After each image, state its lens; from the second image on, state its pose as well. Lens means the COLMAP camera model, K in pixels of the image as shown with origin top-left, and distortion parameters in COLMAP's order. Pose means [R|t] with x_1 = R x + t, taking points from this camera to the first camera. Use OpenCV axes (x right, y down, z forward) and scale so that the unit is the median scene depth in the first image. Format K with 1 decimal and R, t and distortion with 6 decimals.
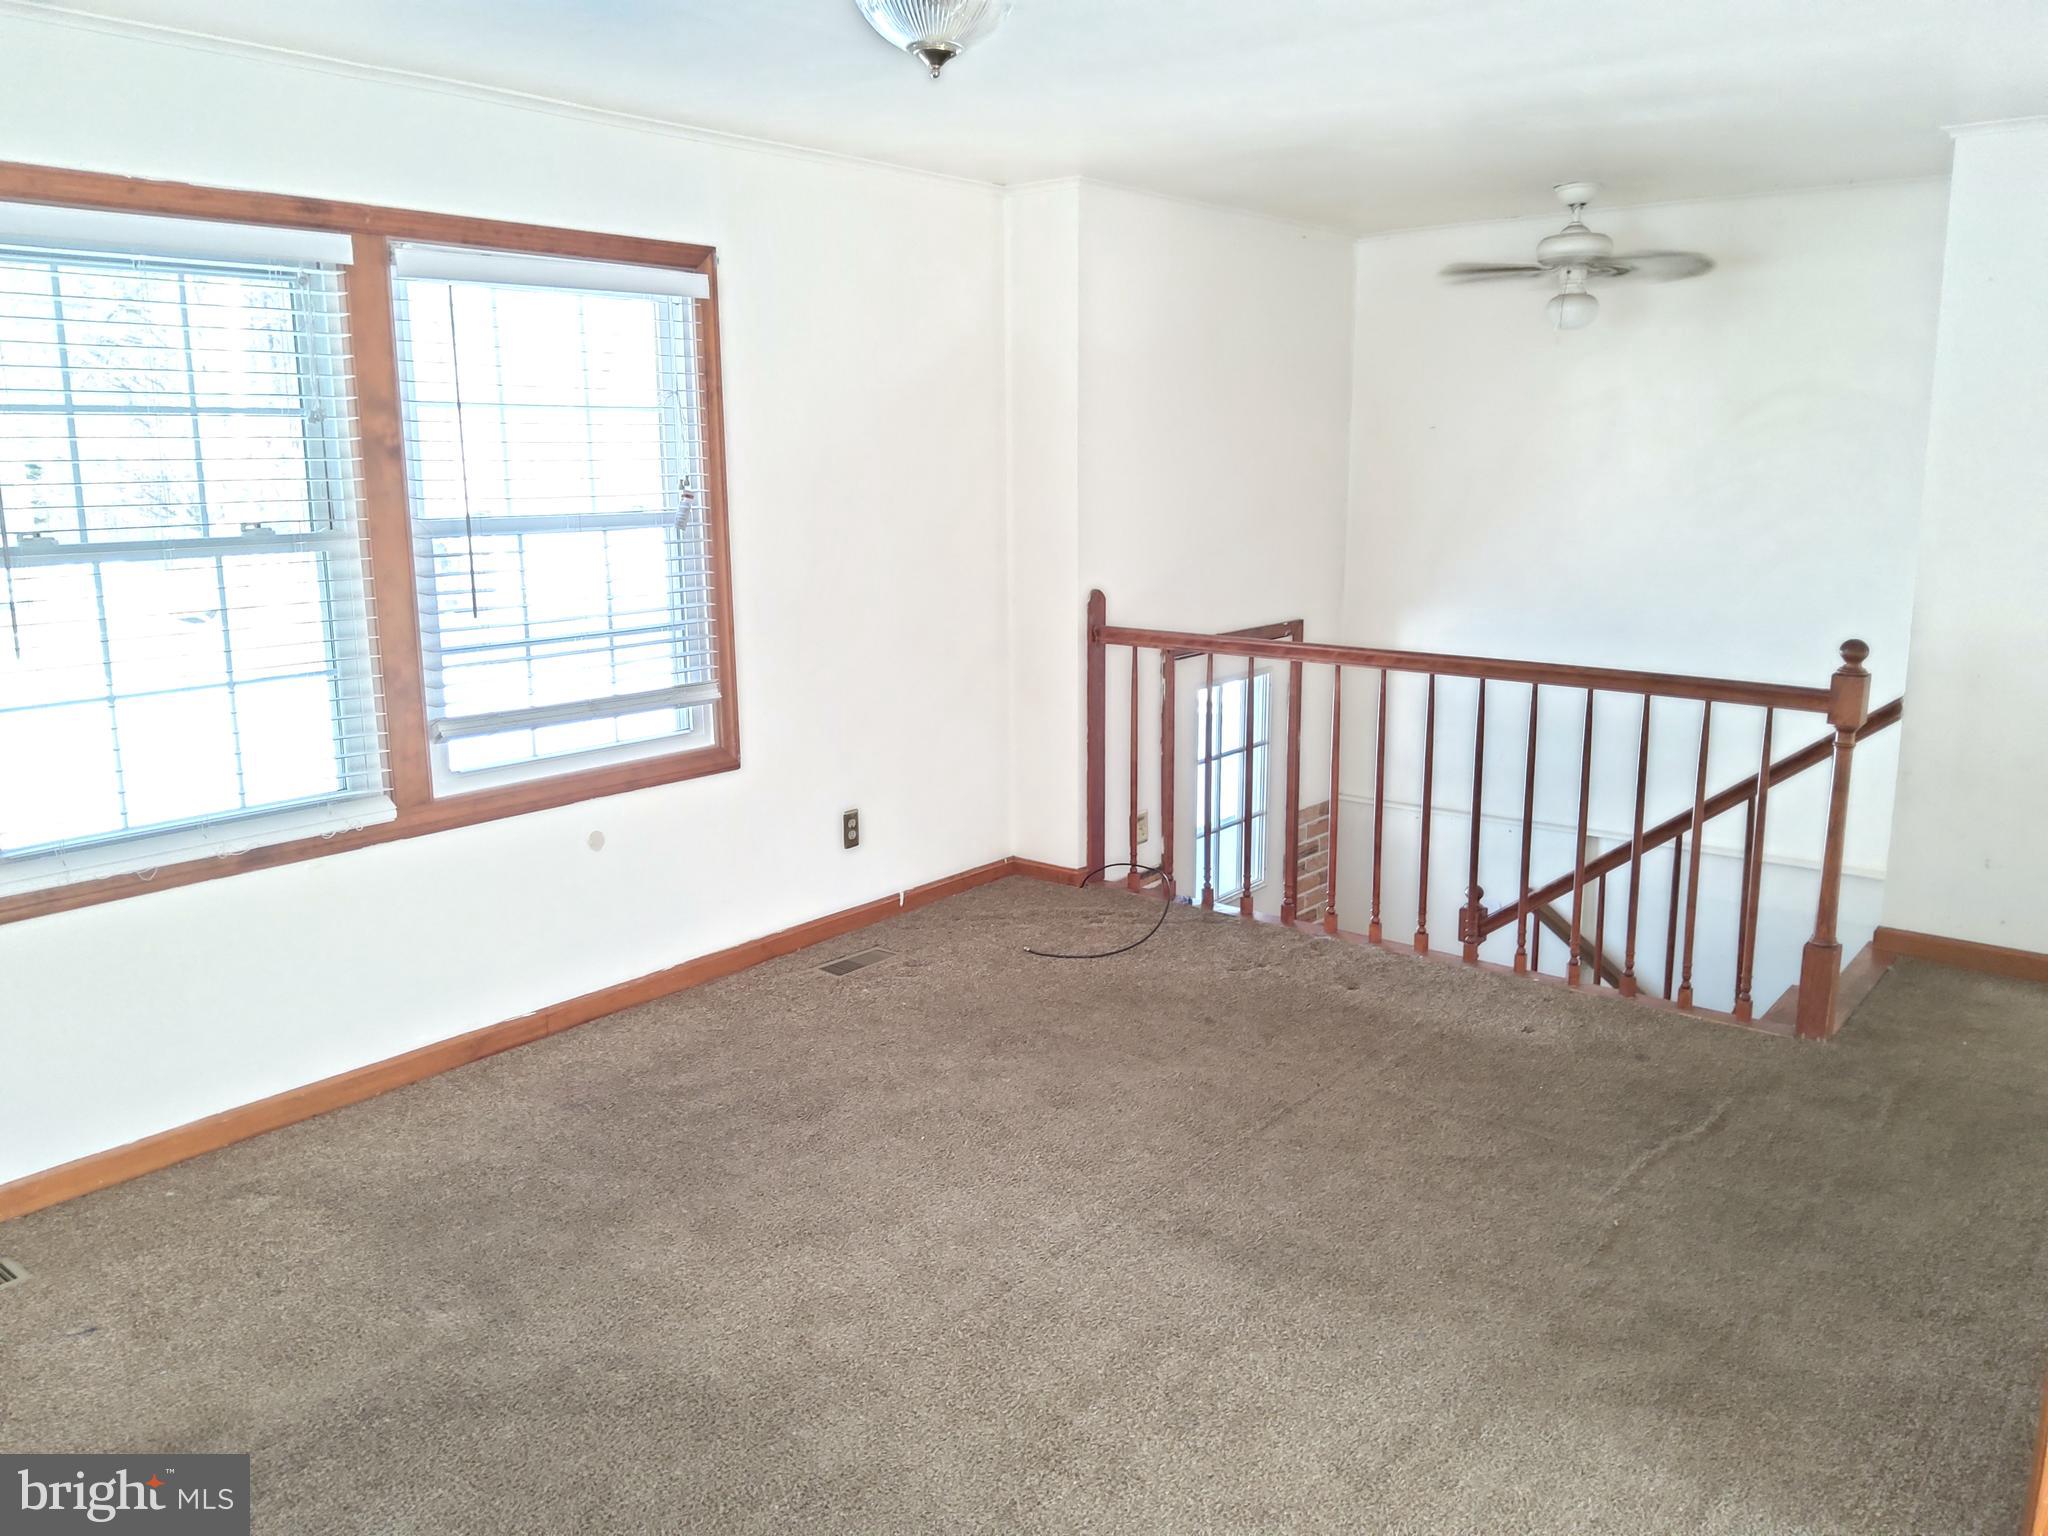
lens RADIAL K [[1535.0, 0, 1022.2], [0, 1535.0, 737.5], [0, 0, 1]] dist [0.083061, -0.131219]
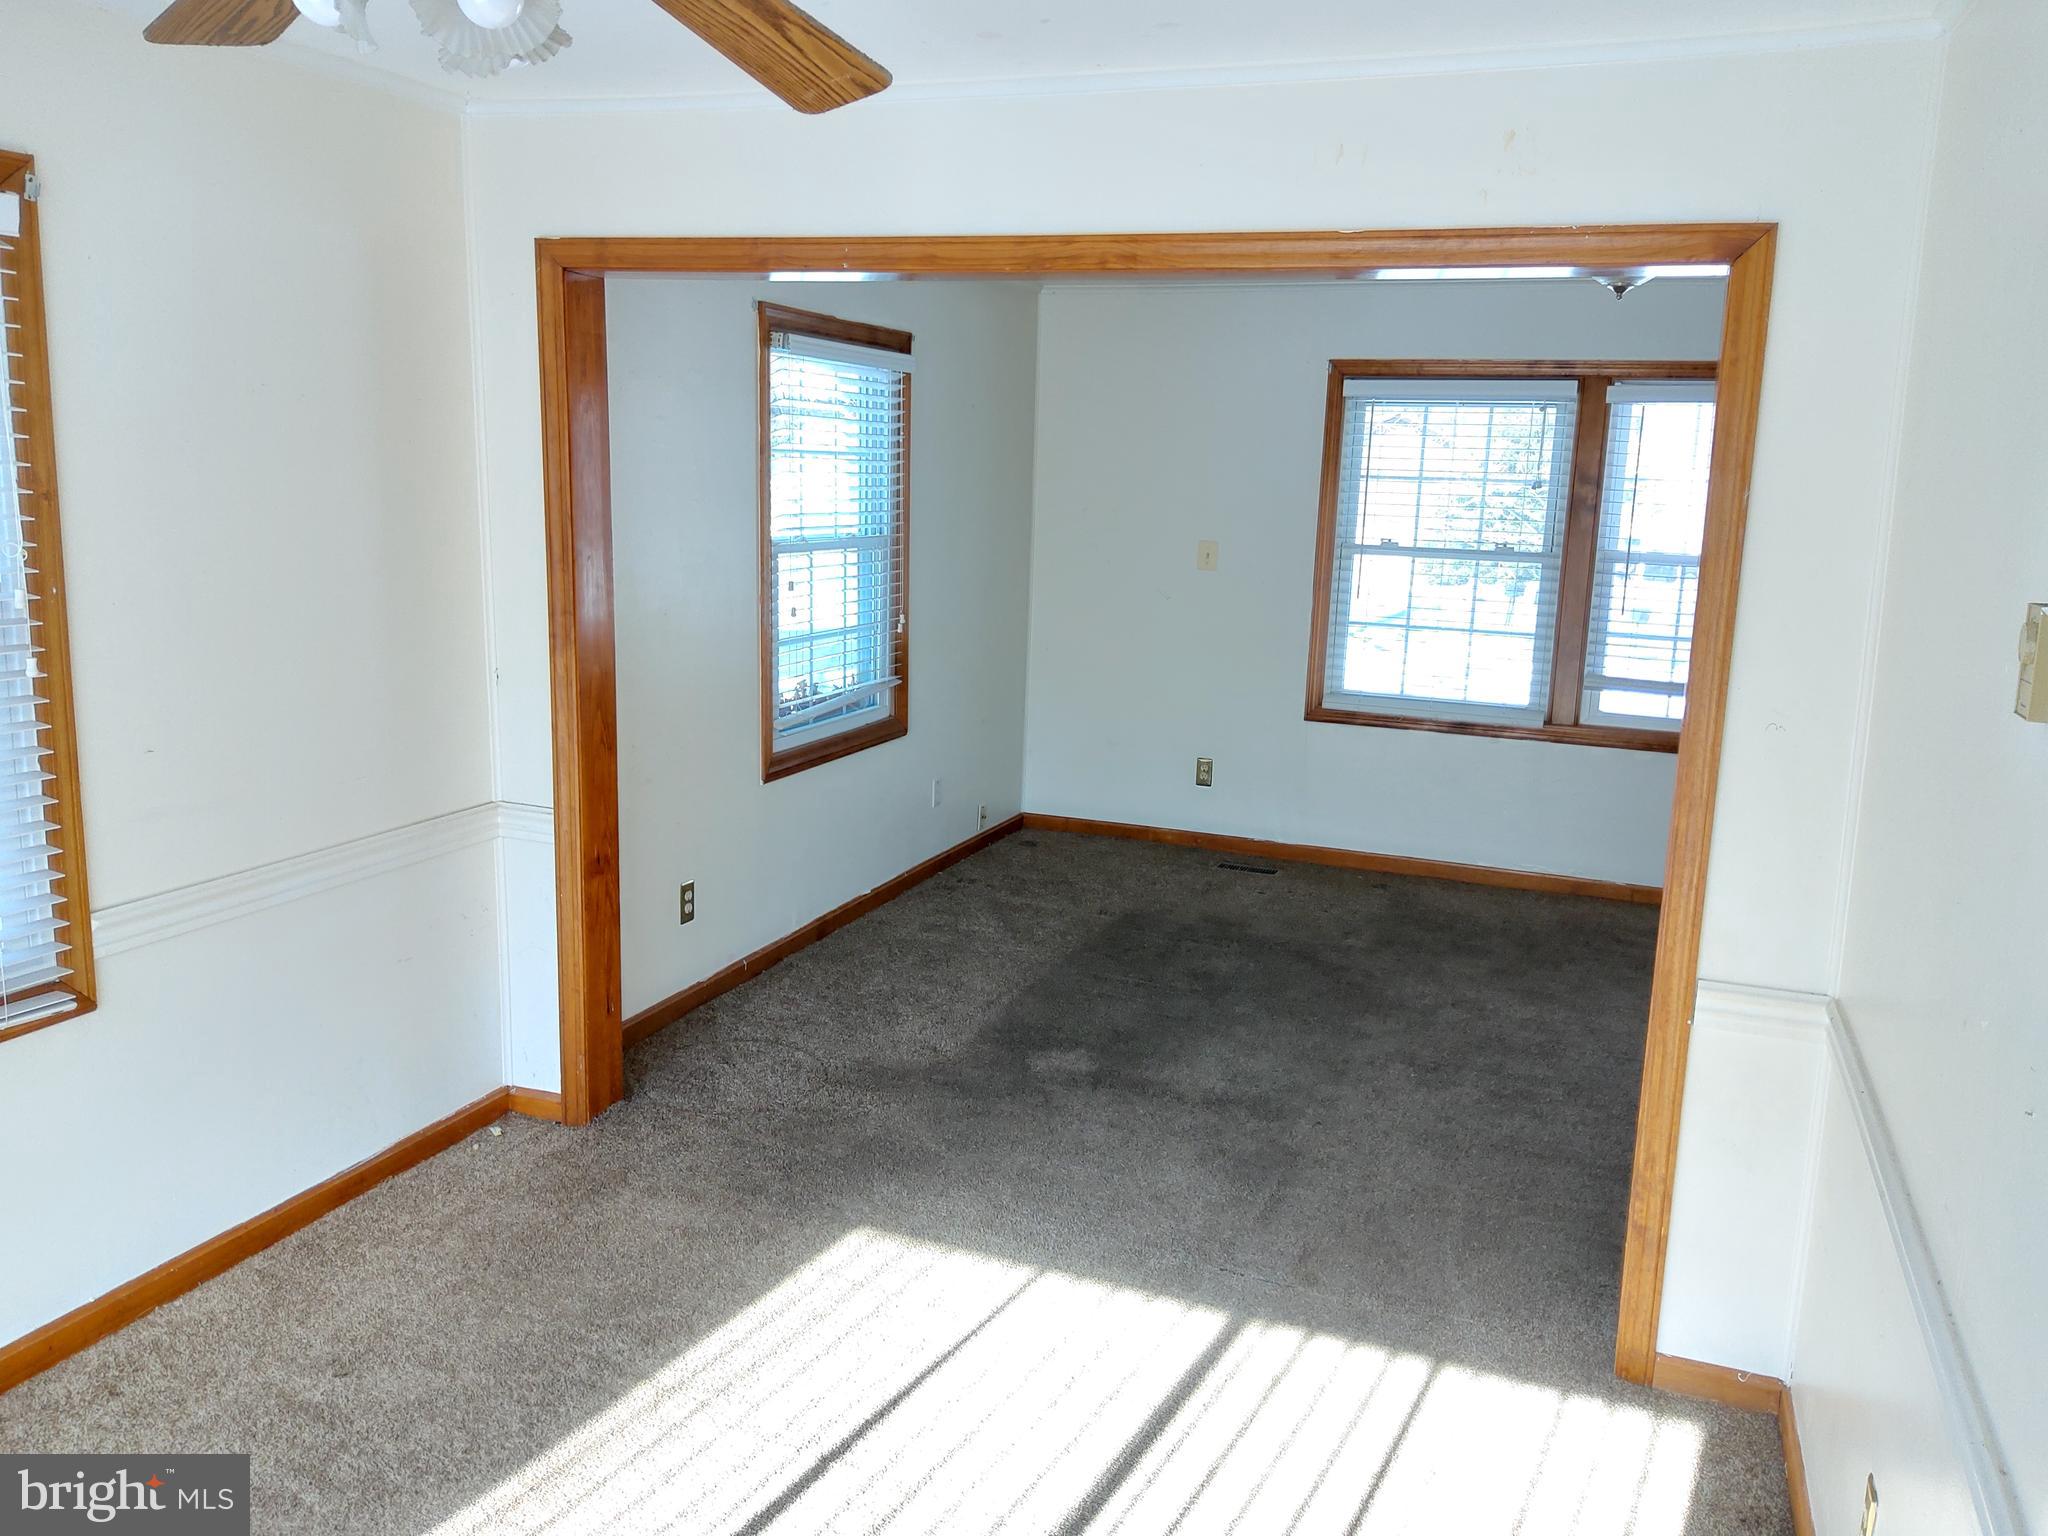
lens RADIAL K [[1535.0, 0, 1022.2], [0, 1535.0, 737.5], [0, 0, 1]] dist [0.083061, -0.131219]
pose [[0.308727, 0.184067, -0.933171, 0.985918], [-0.207571, 0.970487, 0.122755, -0.024961], [0.928225, 0.155801, 0.337822, -0.073233]]
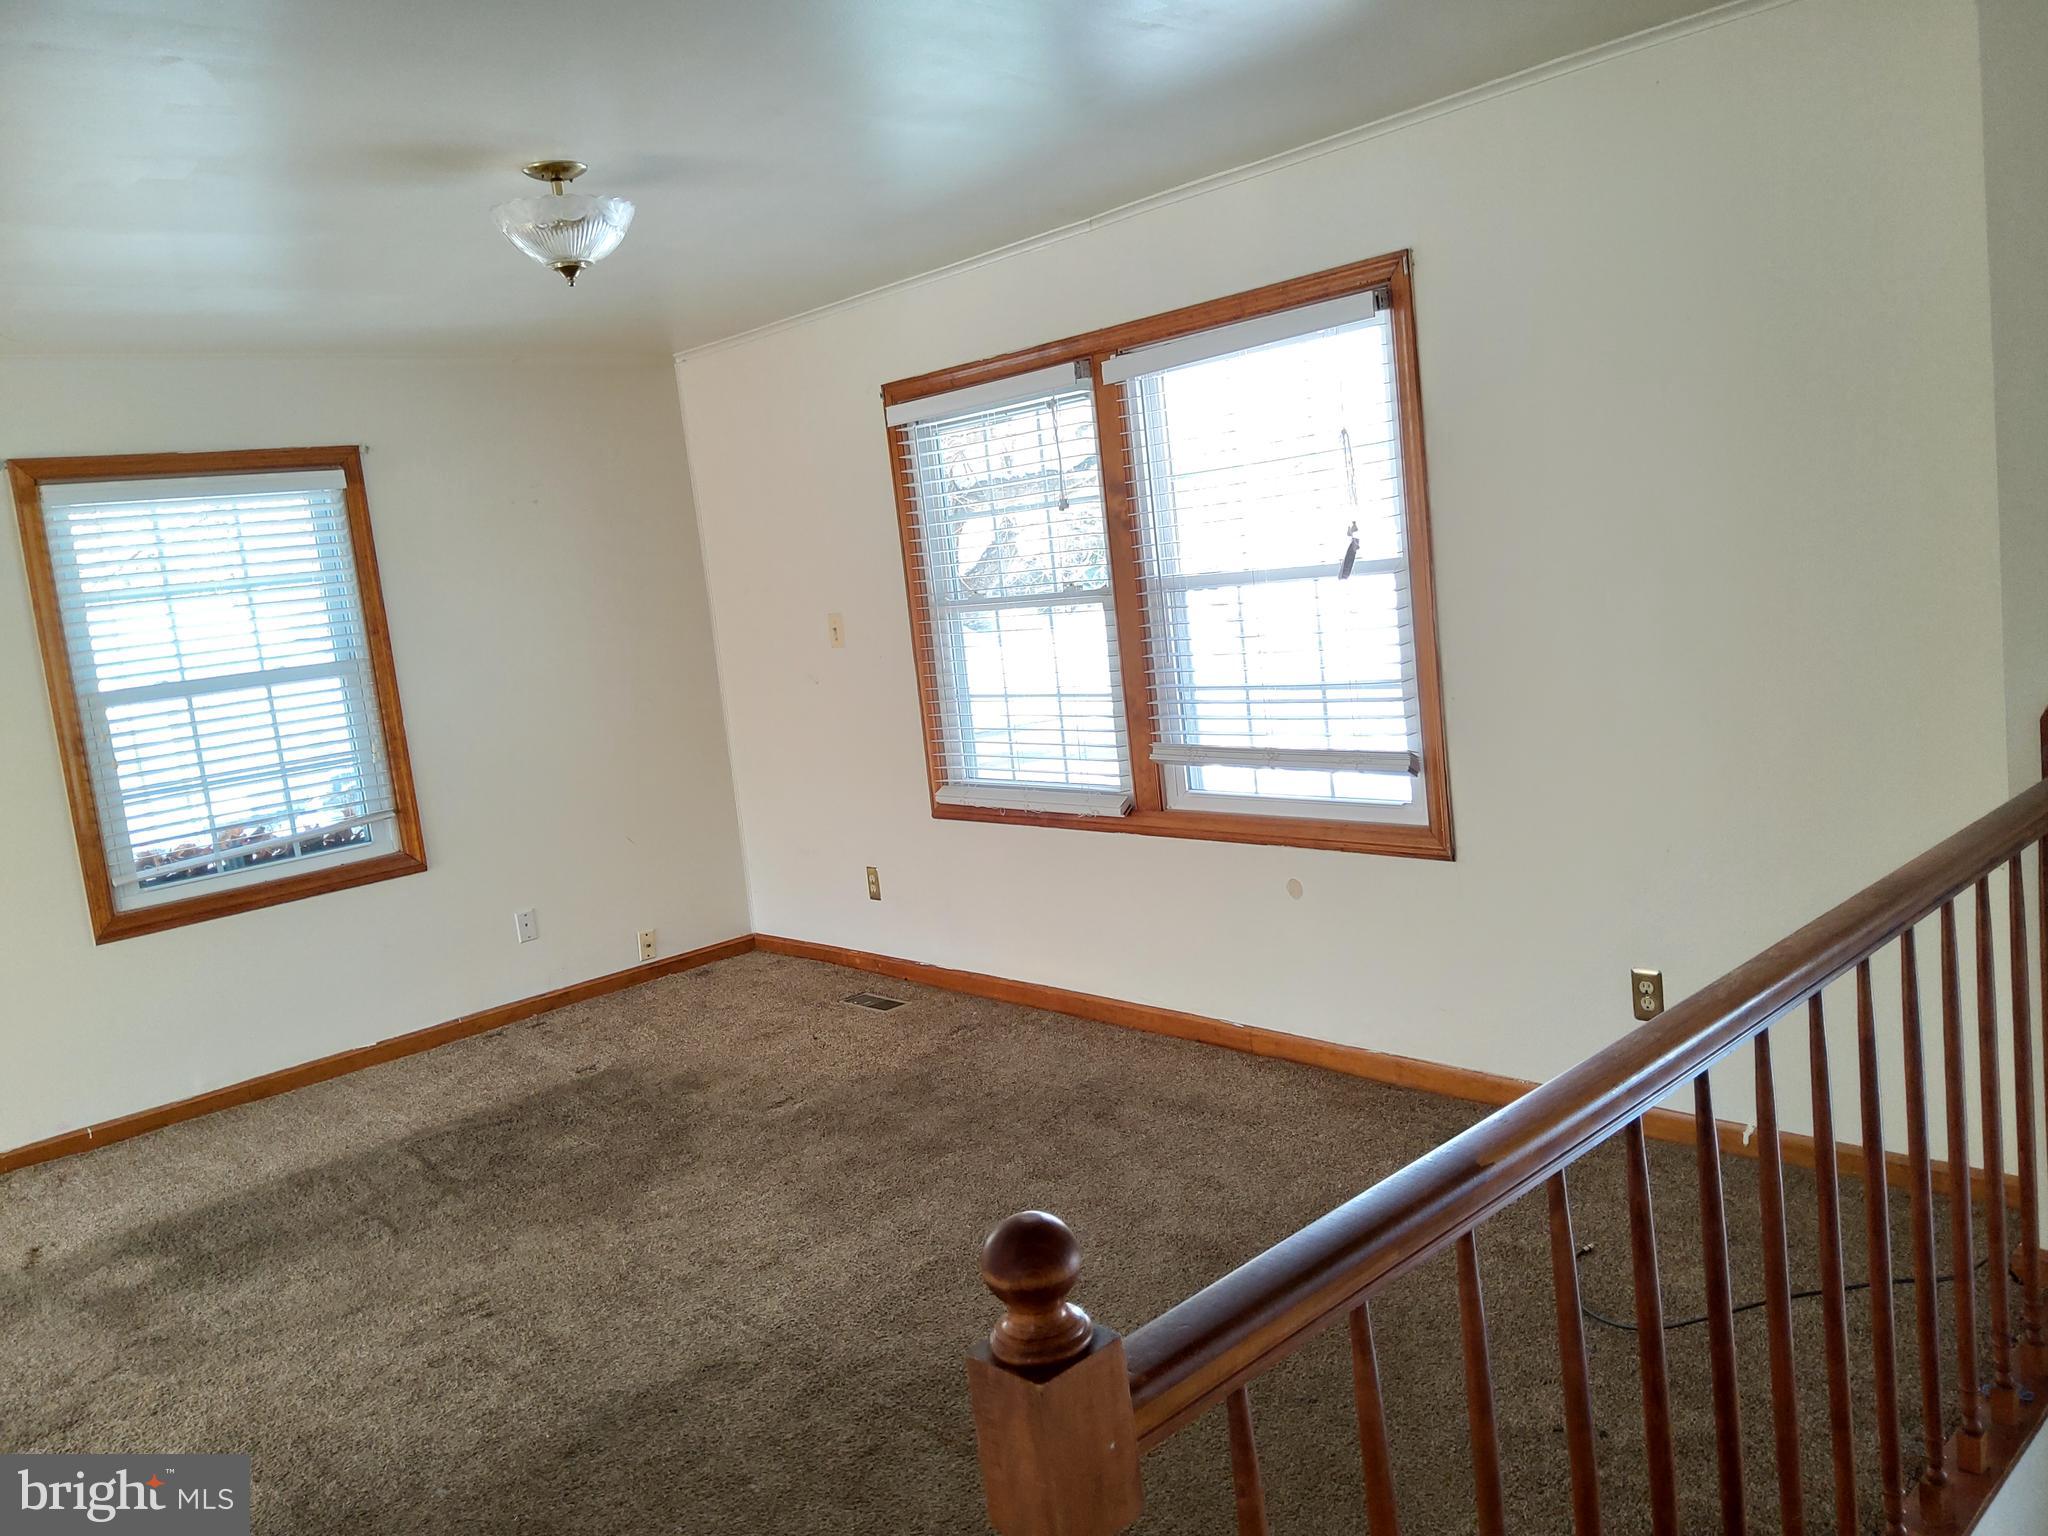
lens RADIAL K [[1535.0, 0, 1022.2], [0, 1535.0, 737.5], [0, 0, 1]] dist [0.083061, -0.131219]
pose [[-0.126090, 0.138087, -0.982361, 0.828591], [-0.070616, 0.986503, 0.147733, -0.191008], [0.989502, 0.087999, -0.114637, 1.071316]]
